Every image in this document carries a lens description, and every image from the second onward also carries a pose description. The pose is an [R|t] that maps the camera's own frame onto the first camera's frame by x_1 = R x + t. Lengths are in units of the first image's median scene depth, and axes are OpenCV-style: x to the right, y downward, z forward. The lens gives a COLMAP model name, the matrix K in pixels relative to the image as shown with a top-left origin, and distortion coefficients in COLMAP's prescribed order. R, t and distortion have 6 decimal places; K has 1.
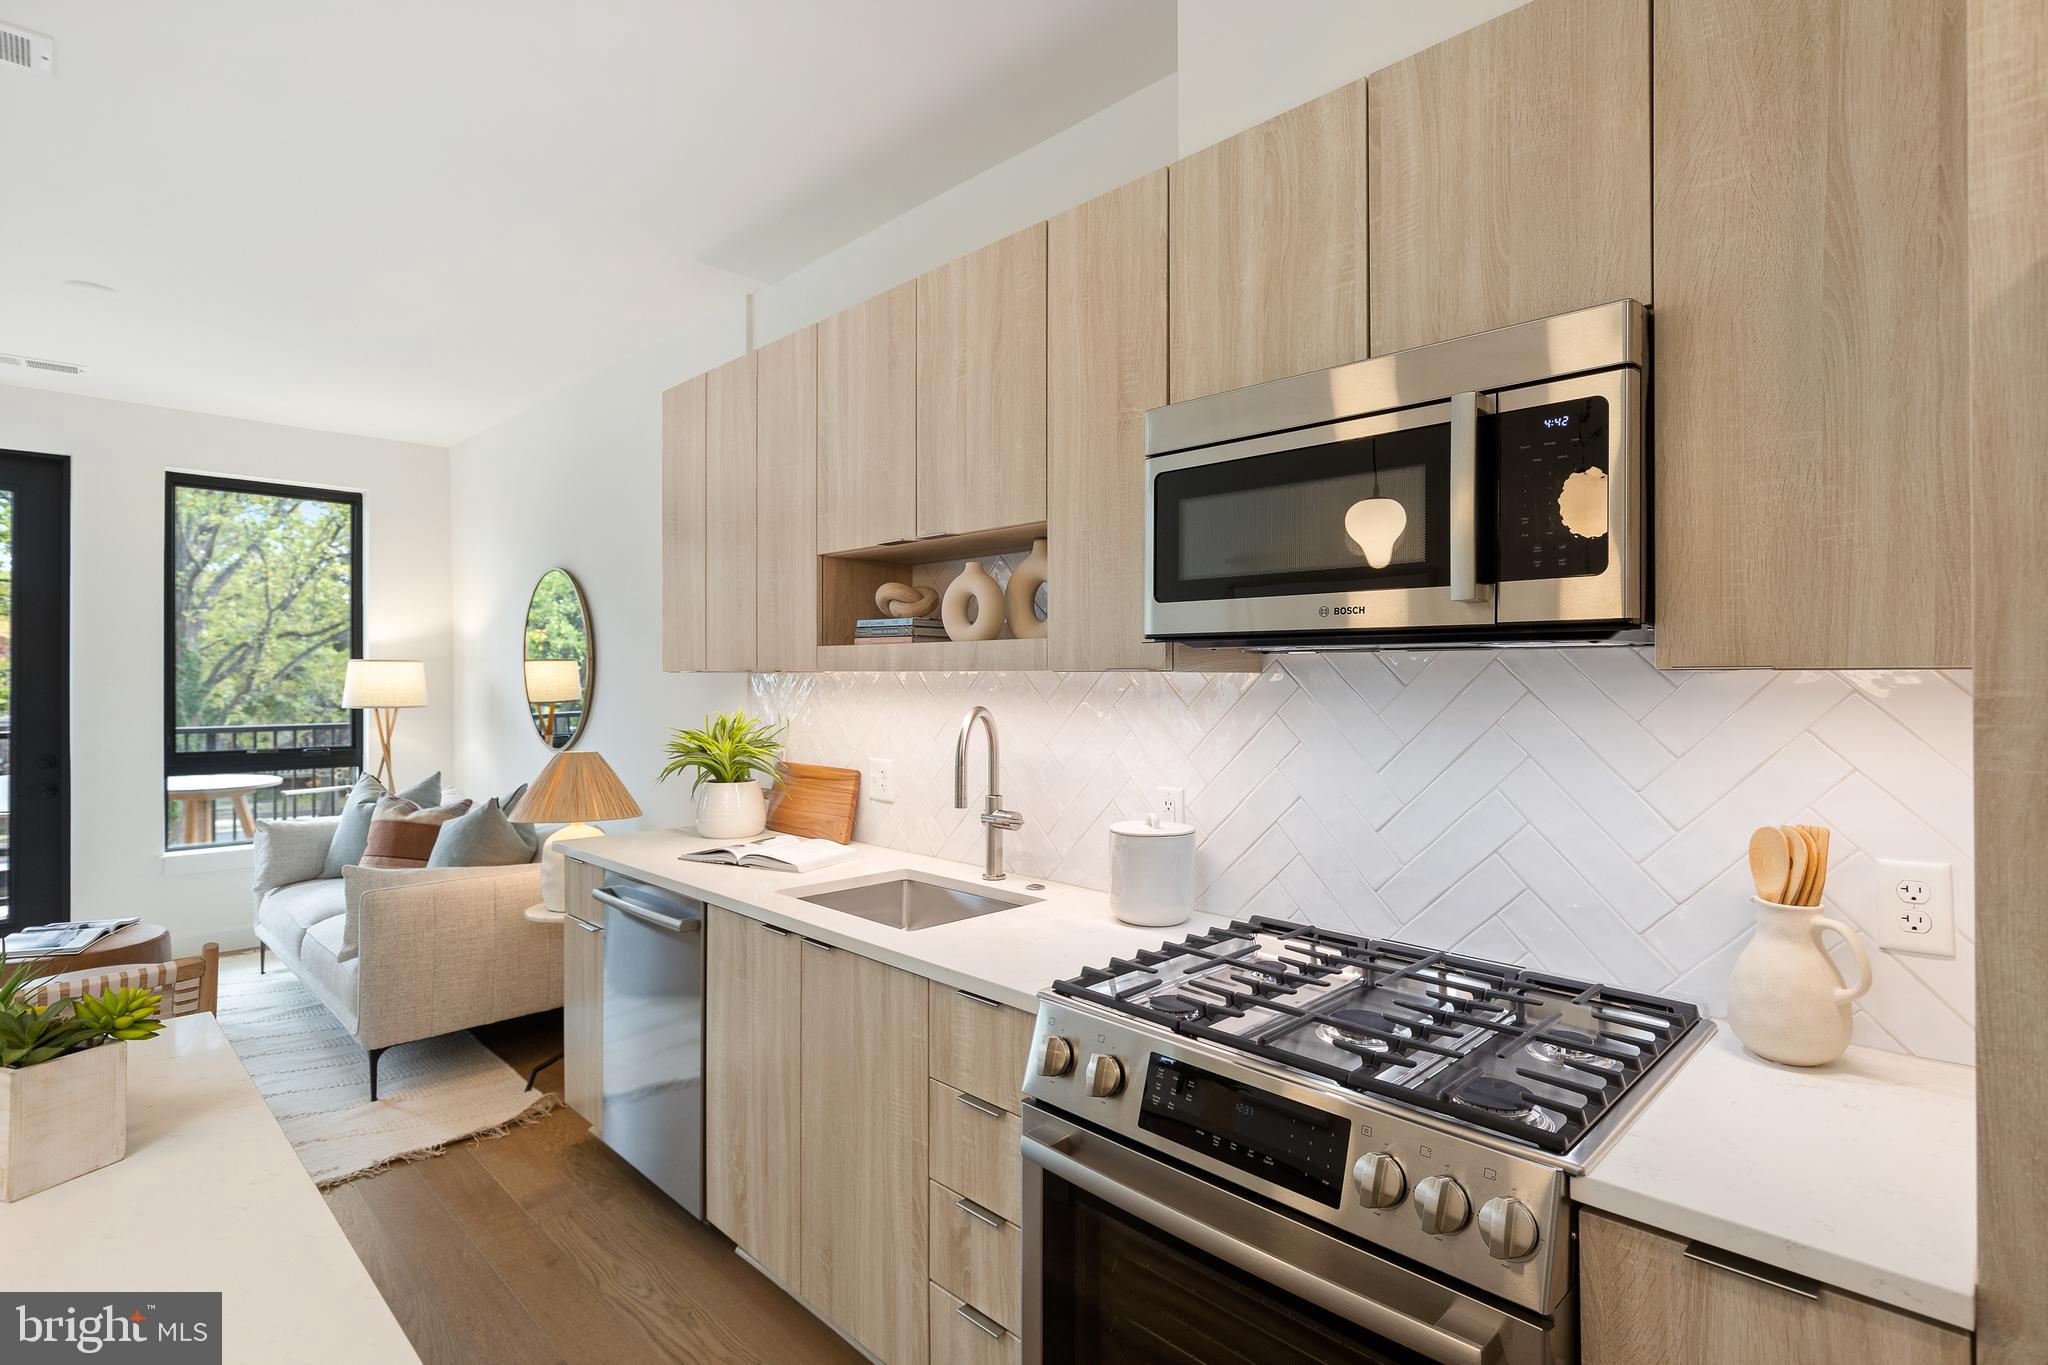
lens RADIAL K [[1000.4, 0, 1031.4], [0, 1000.4, 676.7], [0, 0, 1]] dist [-0.000715, 0.000681]
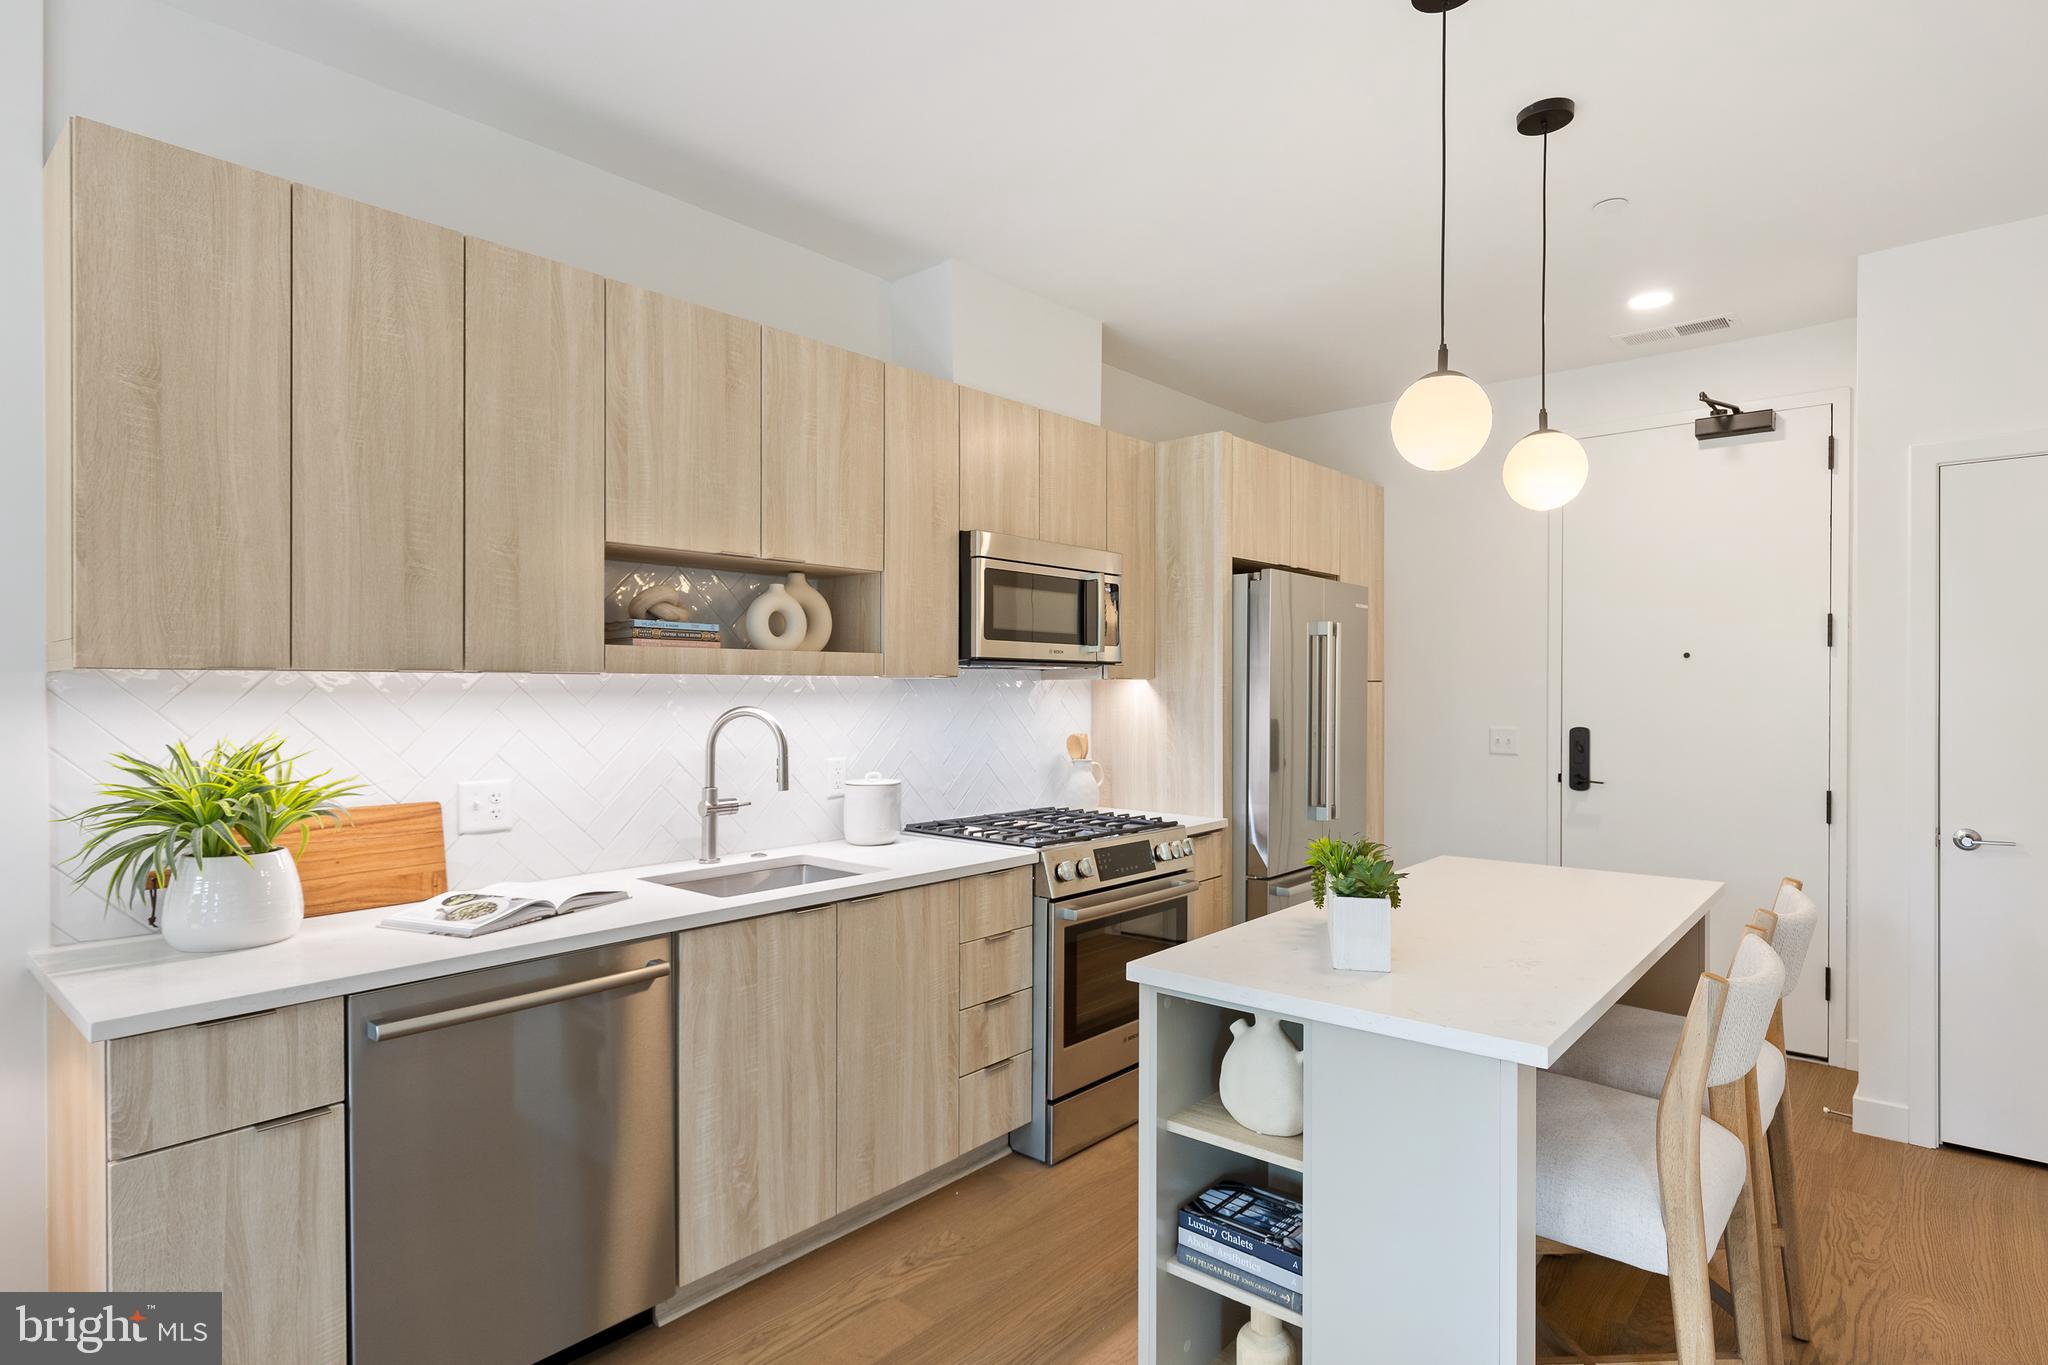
lens RADIAL K [[1052.3, 0, 1027.2], [0, 1052.3, 688.6], [0, 0, 1]] dist [0.000777, 0.000511]
pose [[-0.067943, -0.008629, 0.997652, -1.374823], [-0.004222, 0.999956, 0.008361, -0.001445], [-0.997680, -0.003644, -0.067977, 0.816006]]
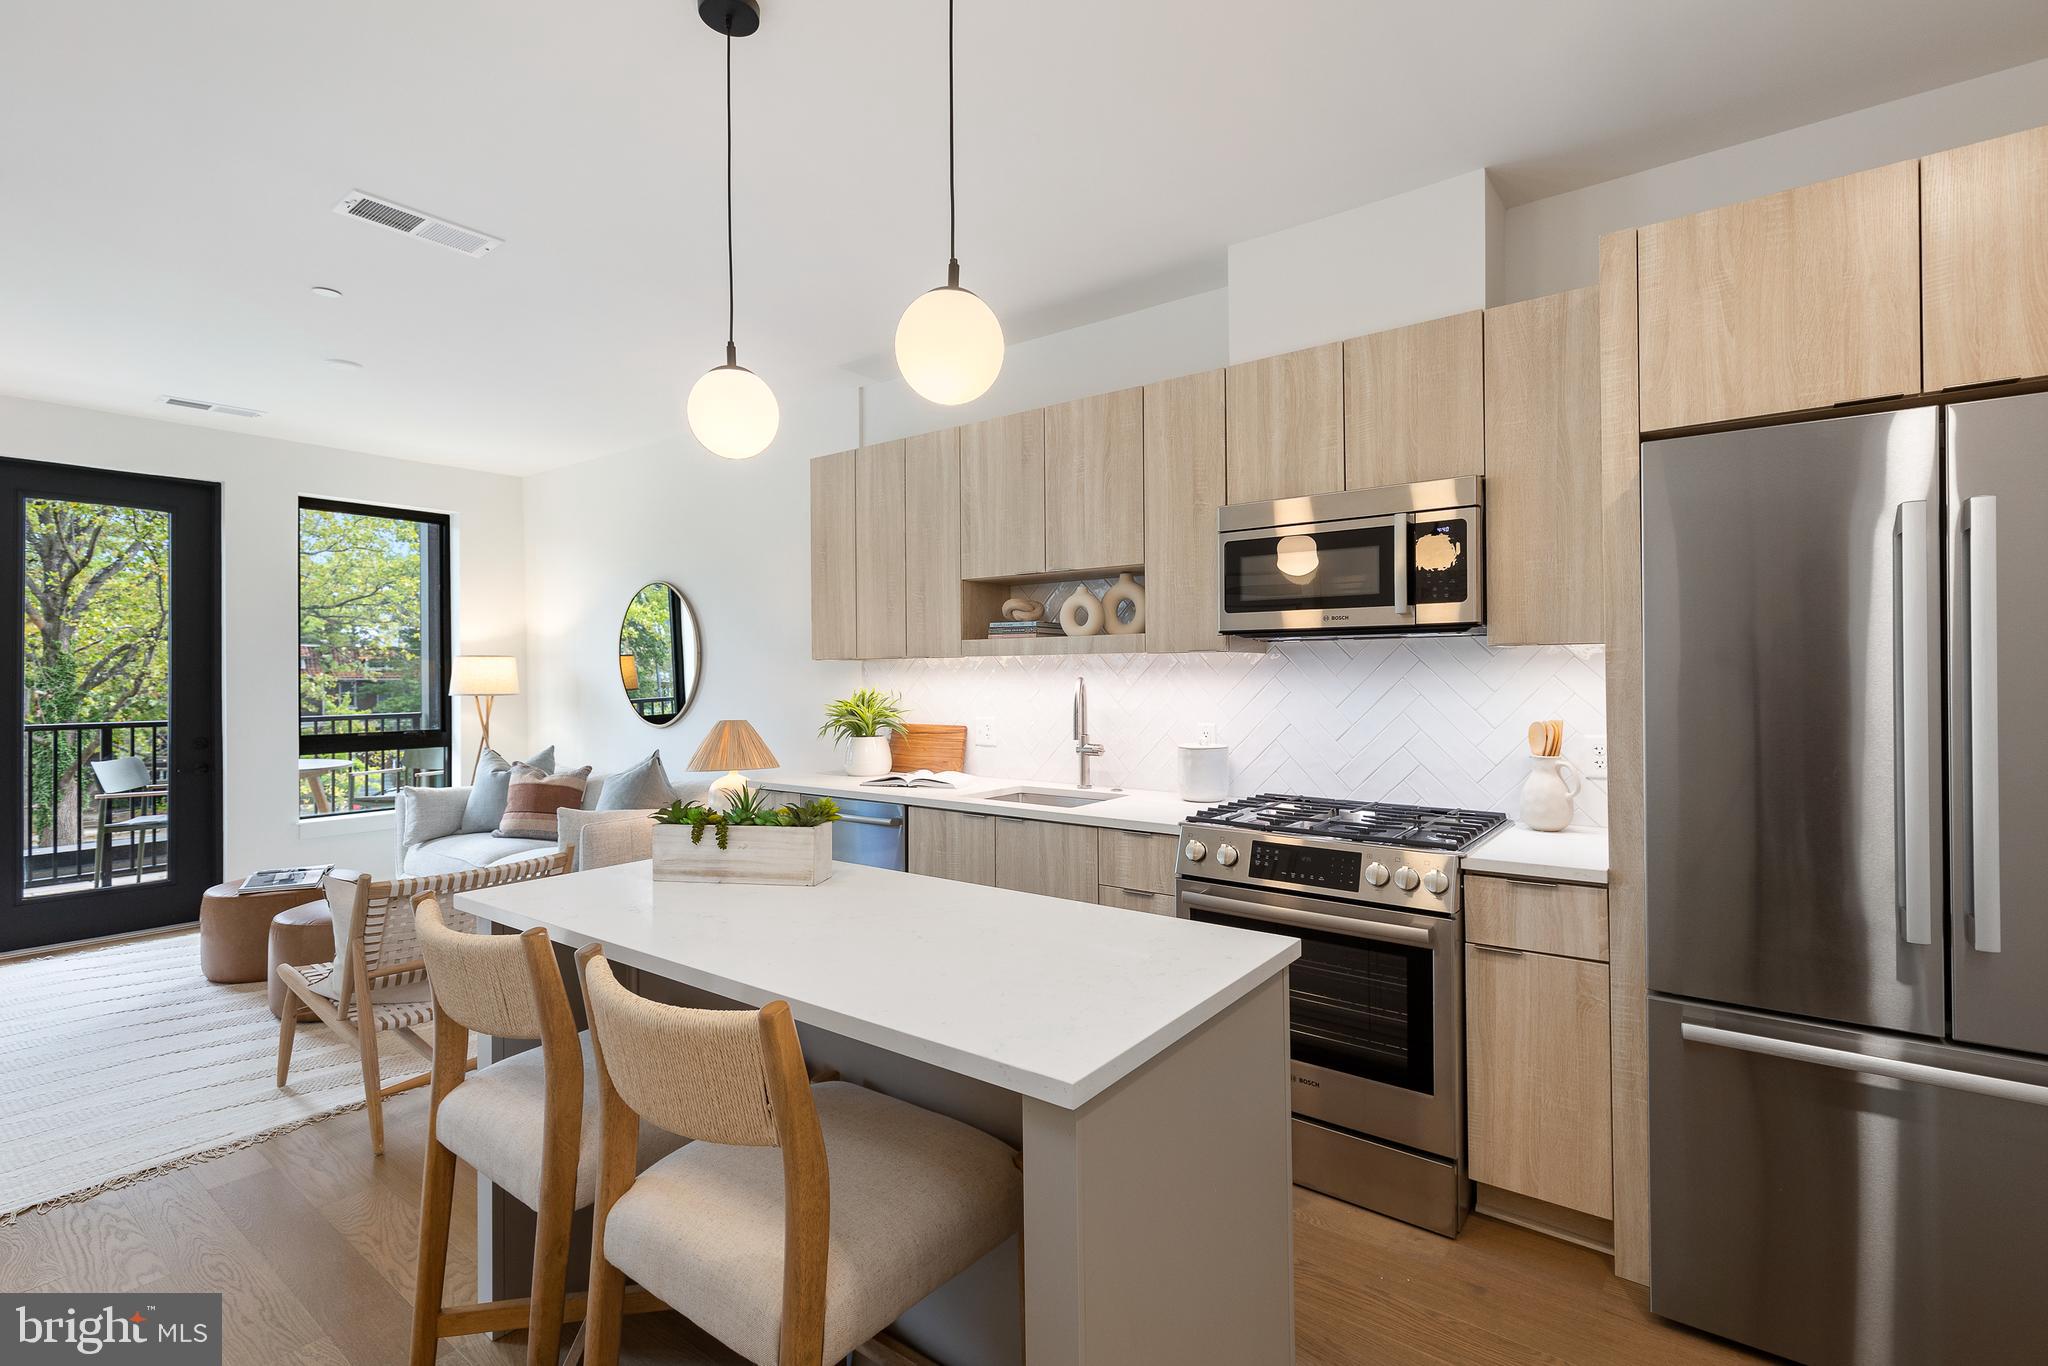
lens RADIAL K [[922.5, 0, 1045.4], [0, 922.5, 671.9], [0, 0, 1]] dist [0.012442, -0.003119]
pose [[0.989261, -0.008920, 0.145888, -0.345083], [0.009216, 0.999957, -0.001354, 0.024461], [-0.145870, 0.002684, 0.989300, -0.470729]]
